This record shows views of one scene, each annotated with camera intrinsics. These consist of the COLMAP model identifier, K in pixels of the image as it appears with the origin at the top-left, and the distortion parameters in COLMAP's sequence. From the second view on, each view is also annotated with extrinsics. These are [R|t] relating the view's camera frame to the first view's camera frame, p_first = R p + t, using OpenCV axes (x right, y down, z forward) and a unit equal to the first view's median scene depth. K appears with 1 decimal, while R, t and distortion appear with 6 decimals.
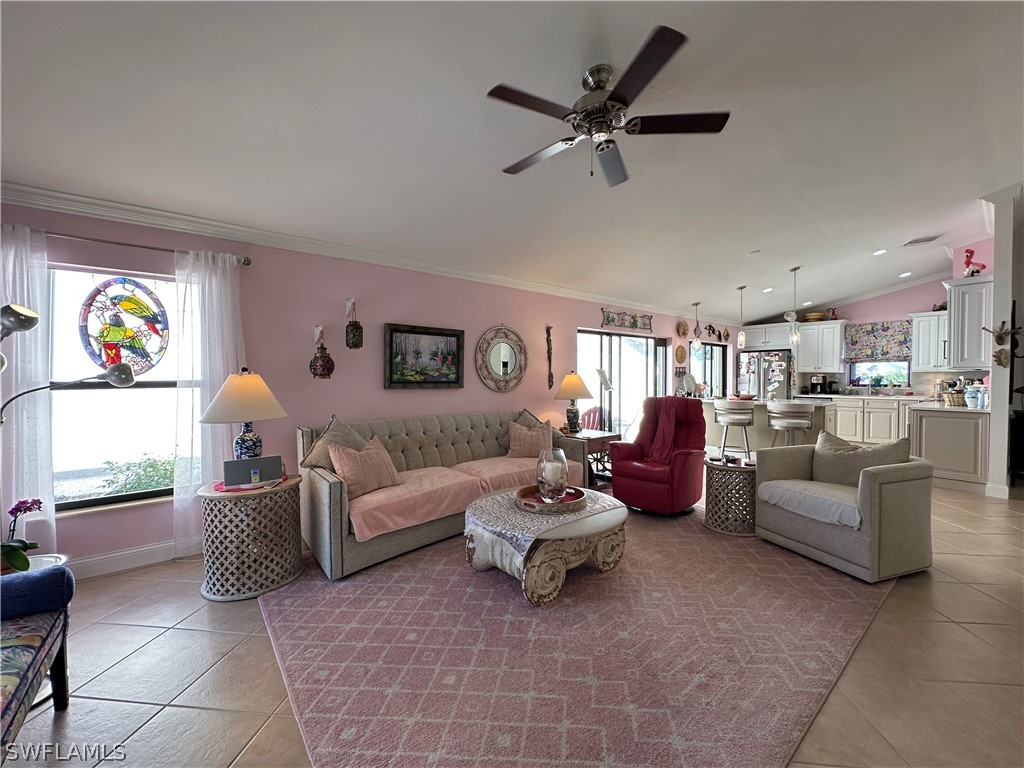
lens RADIAL K [[407.4, 0, 511.1], [0, 407.4, 382.5], [0, 0, 1]] dist [-0.000669, 0.000296]
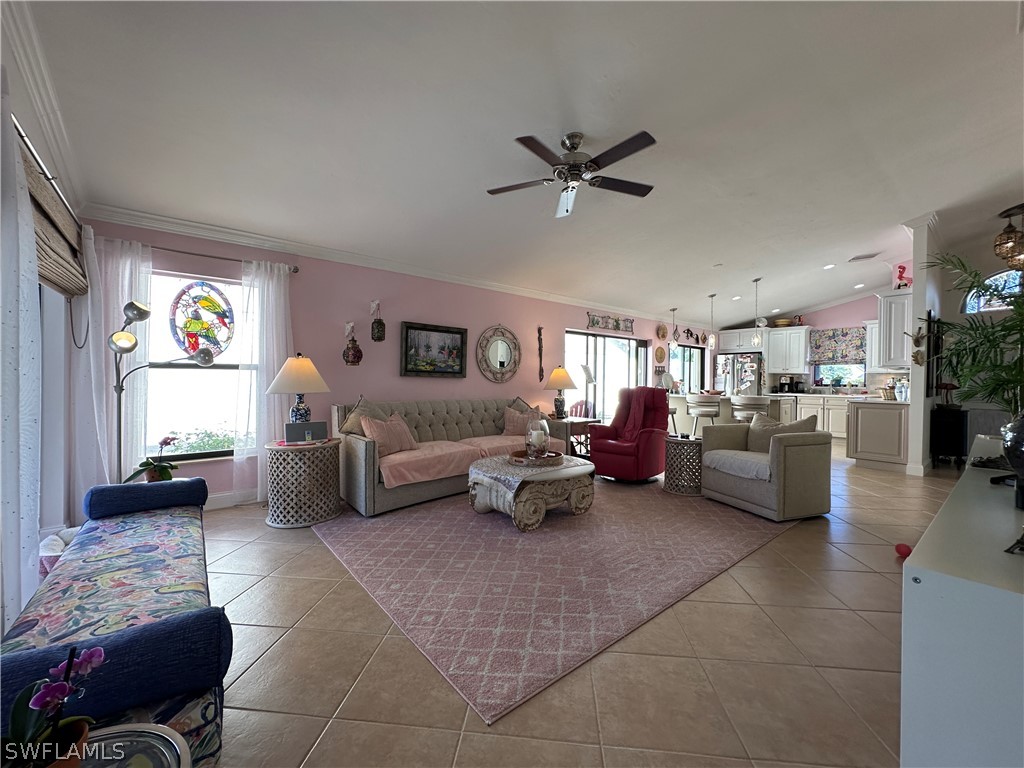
lens RADIAL K [[407.4, 0, 511.1], [0, 407.4, 382.5], [0, 0, 1]] dist [-0.000669, 0.000296]
pose [[0.999895, 0.012098, 0.008022, 0.003928], [-0.012017, 0.999877, -0.010049, 0.038689], [-0.008142, 0.009951, 0.999917, -0.182329]]
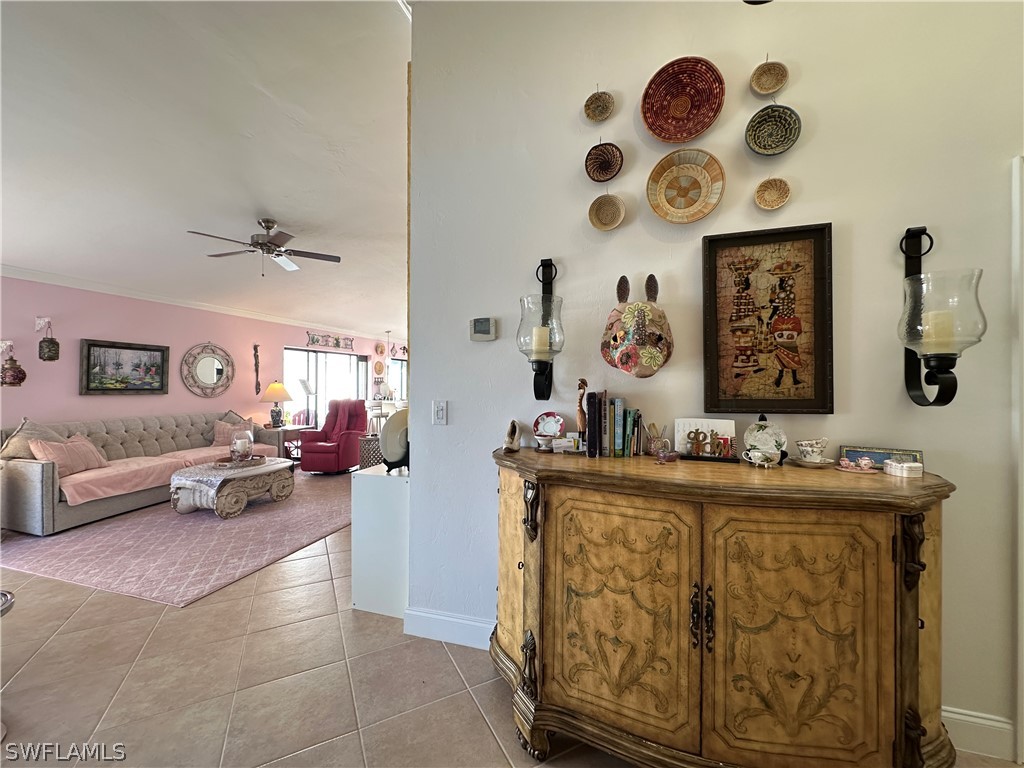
lens RADIAL K [[407.4, 0, 511.1], [0, 407.4, 382.5], [0, 0, 1]] dist [-0.000669, 0.000296]
pose [[0.829298, 0.005902, 0.558775, 0.053533], [0.003607, 0.999867, -0.015915, 0.001911], [-0.558795, 0.015214, 0.829166, -0.592221]]
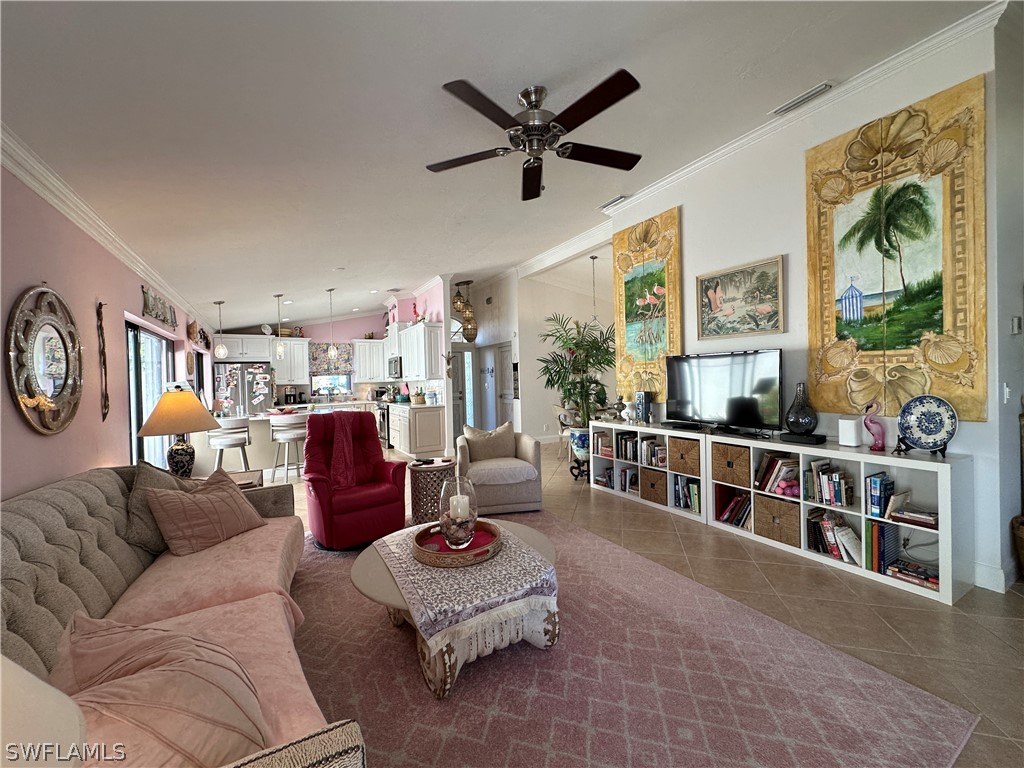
lens RADIAL K [[407.4, 0, 511.1], [0, 407.4, 382.5], [0, 0, 1]] dist [-0.000669, 0.000296]
pose [[0.154732, -0.009397, 0.987912, -0.430215], [0.042192, 0.999105, 0.002895, -0.015909], [-0.987055, 0.041233, 0.154991, 0.490189]]
